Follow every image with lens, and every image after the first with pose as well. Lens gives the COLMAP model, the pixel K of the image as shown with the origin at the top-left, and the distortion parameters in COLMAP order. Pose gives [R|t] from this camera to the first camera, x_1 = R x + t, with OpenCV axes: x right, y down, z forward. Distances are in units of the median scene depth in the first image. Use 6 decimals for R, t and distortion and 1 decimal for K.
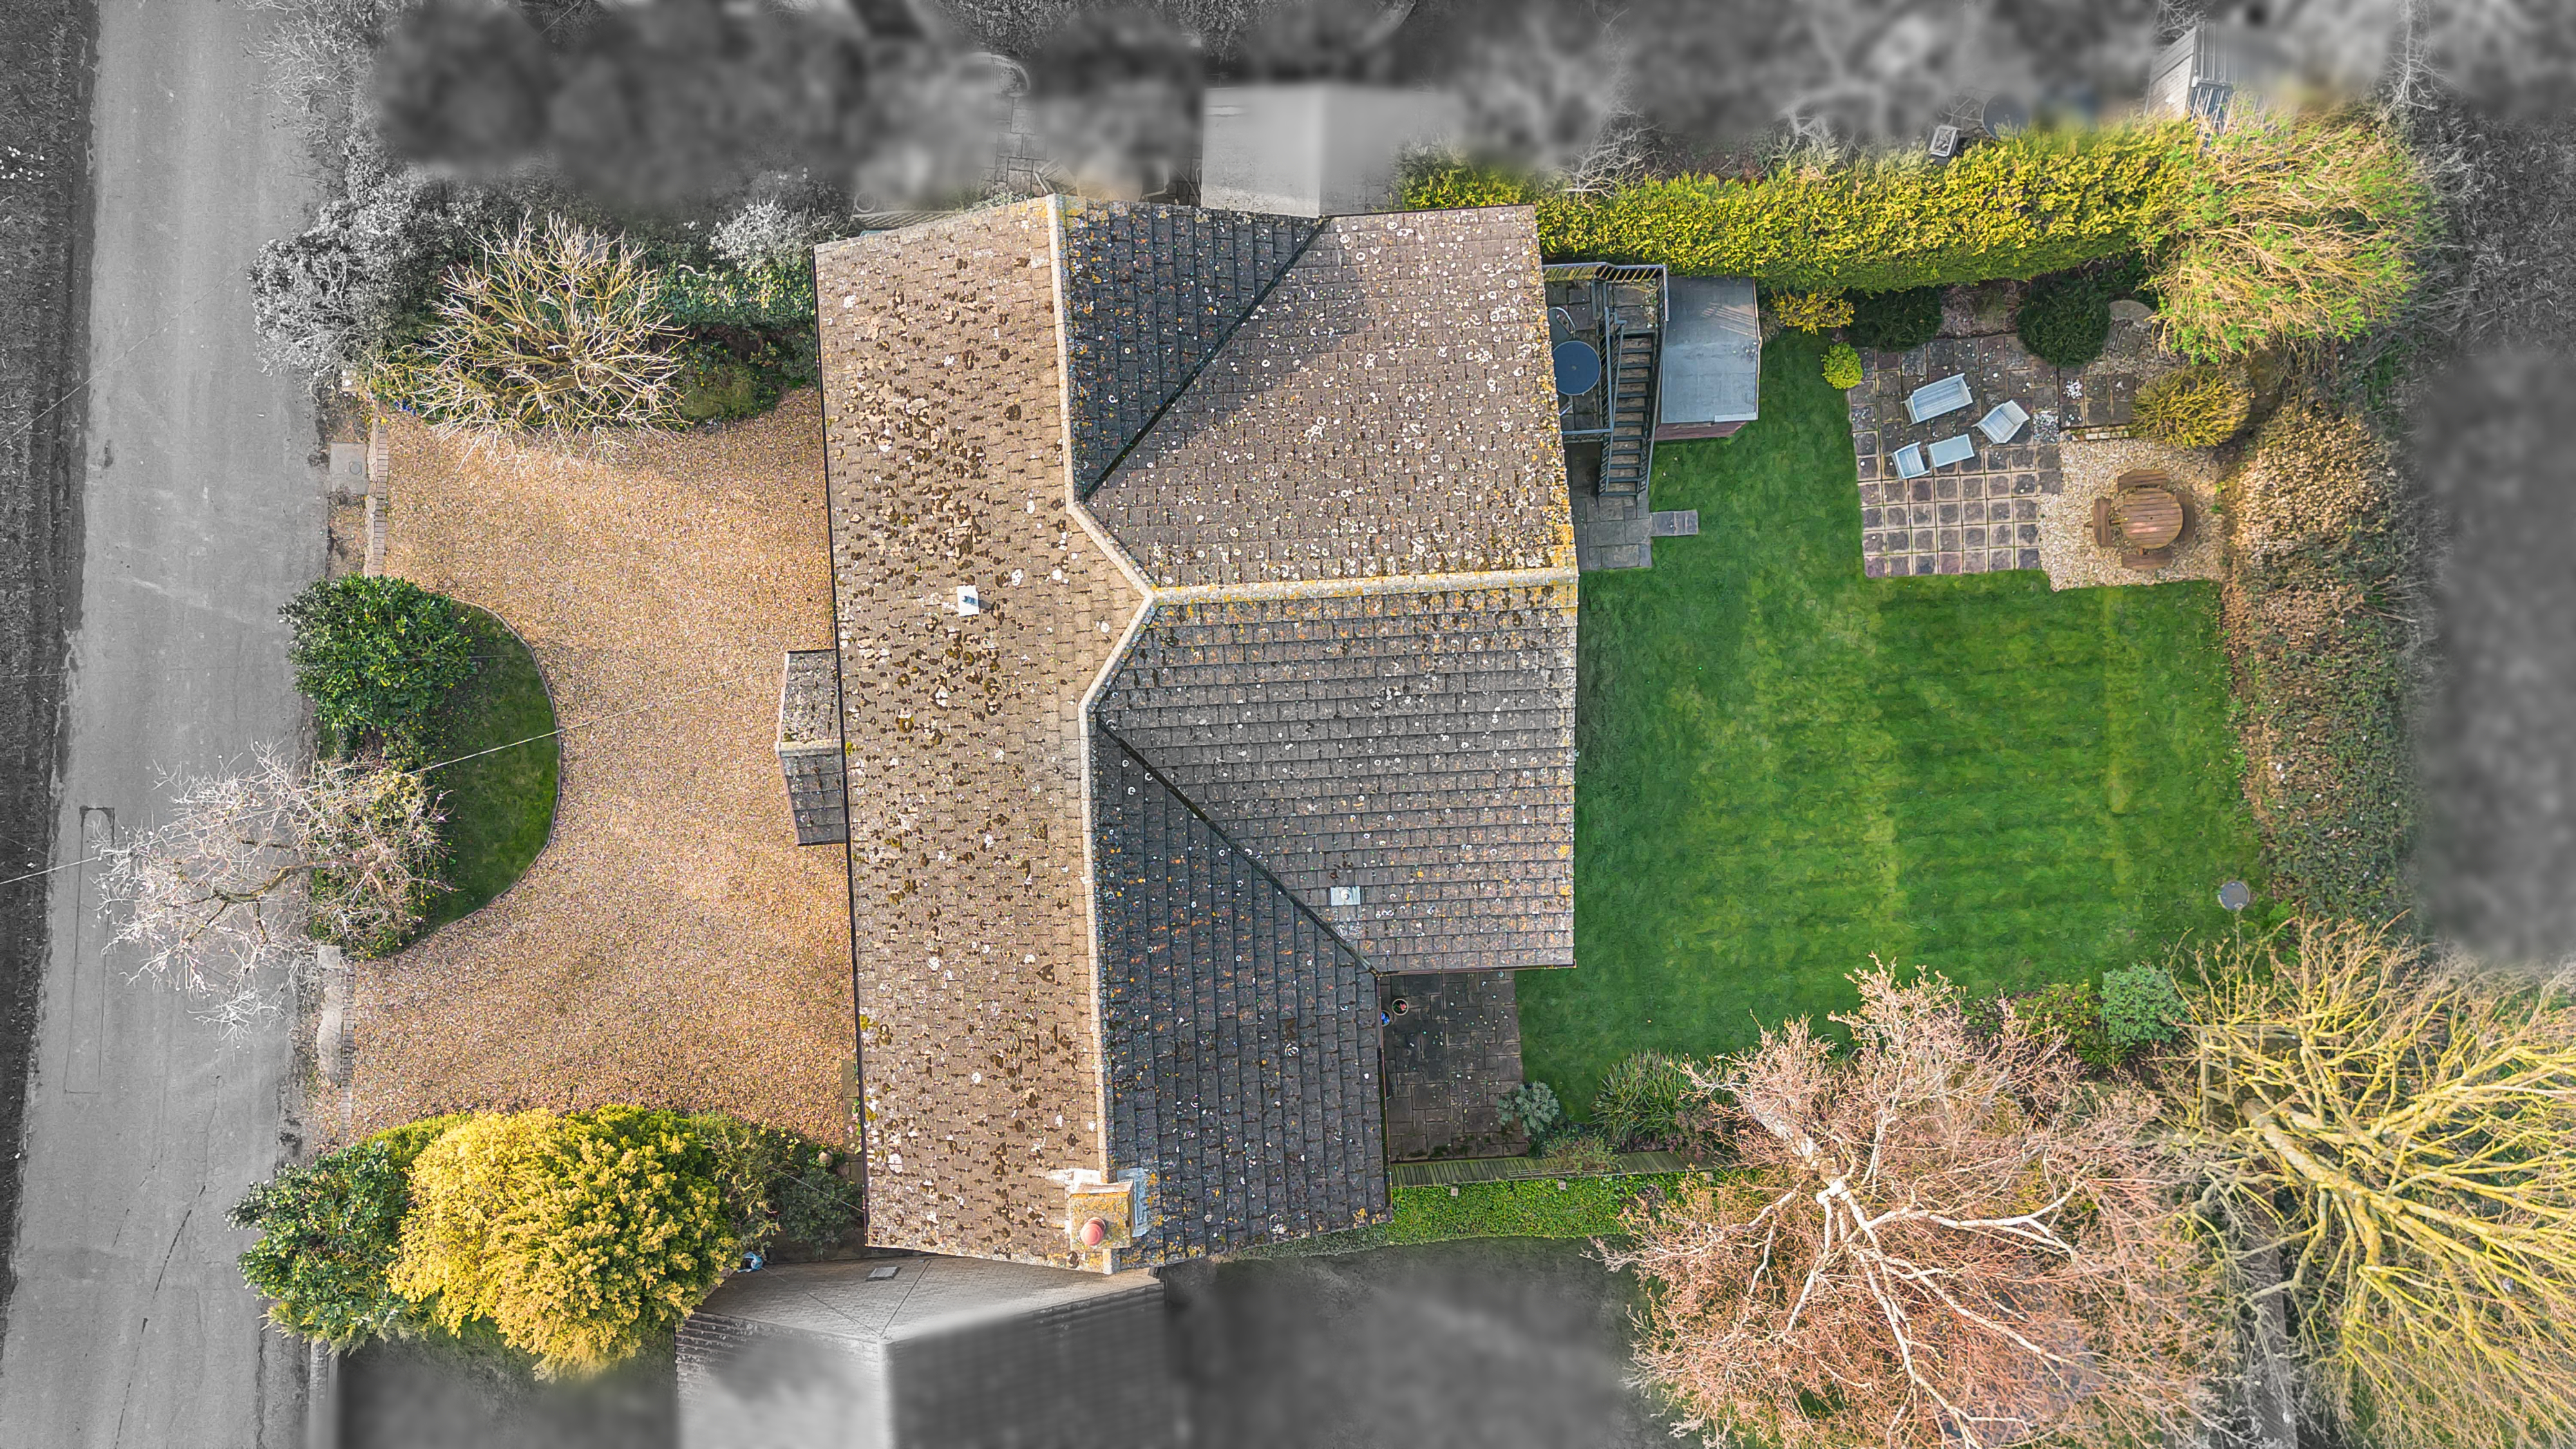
lens RADIAL K [[1819.8, 0, 1288.0], [0, 1819.8, 724.5], [0, 0, 1]] dist [0.026202, -0.004675]
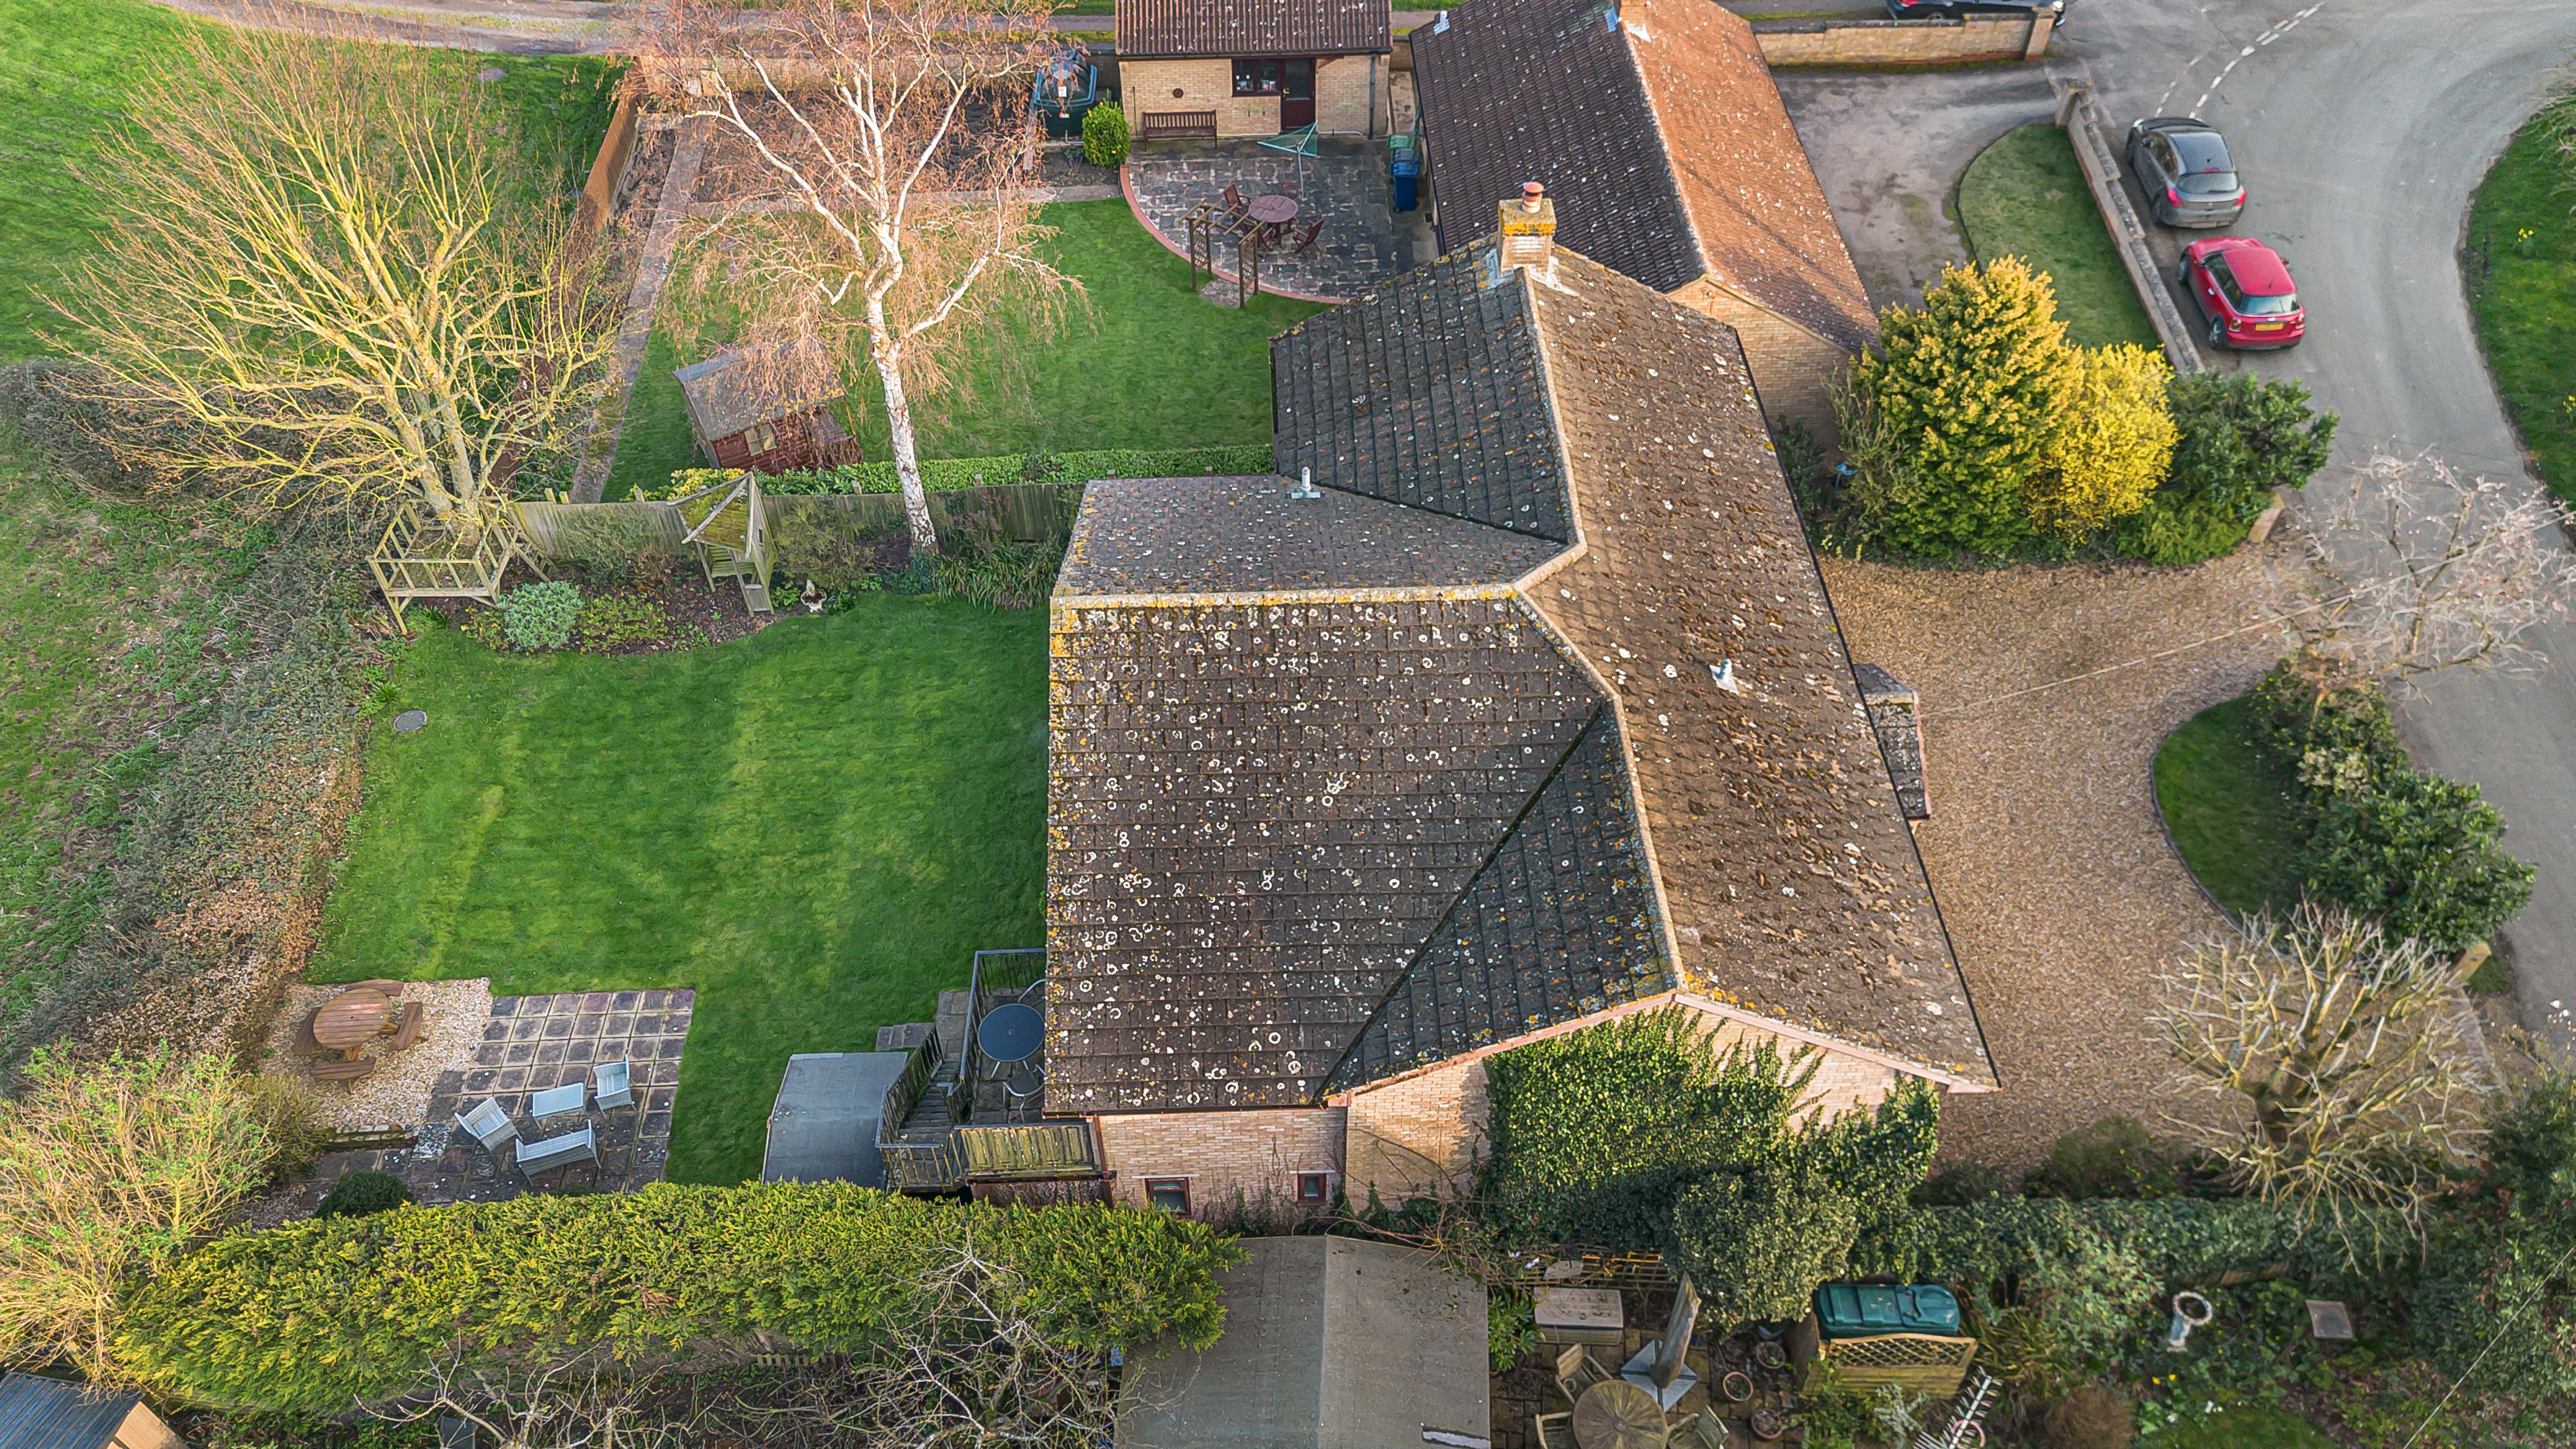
lens RADIAL K [[1862.3, 0, 1243.8], [0, 1862.3, 725.7], [0, 0, 1]] dist [0.055113, -0.000342]
pose [[-0.998449, 0.001841, 0.055643, 0.009195], [0.037148, -0.722402, 0.690474, -0.750347], [0.041468, 0.691470, 0.721214, 0.356359]]
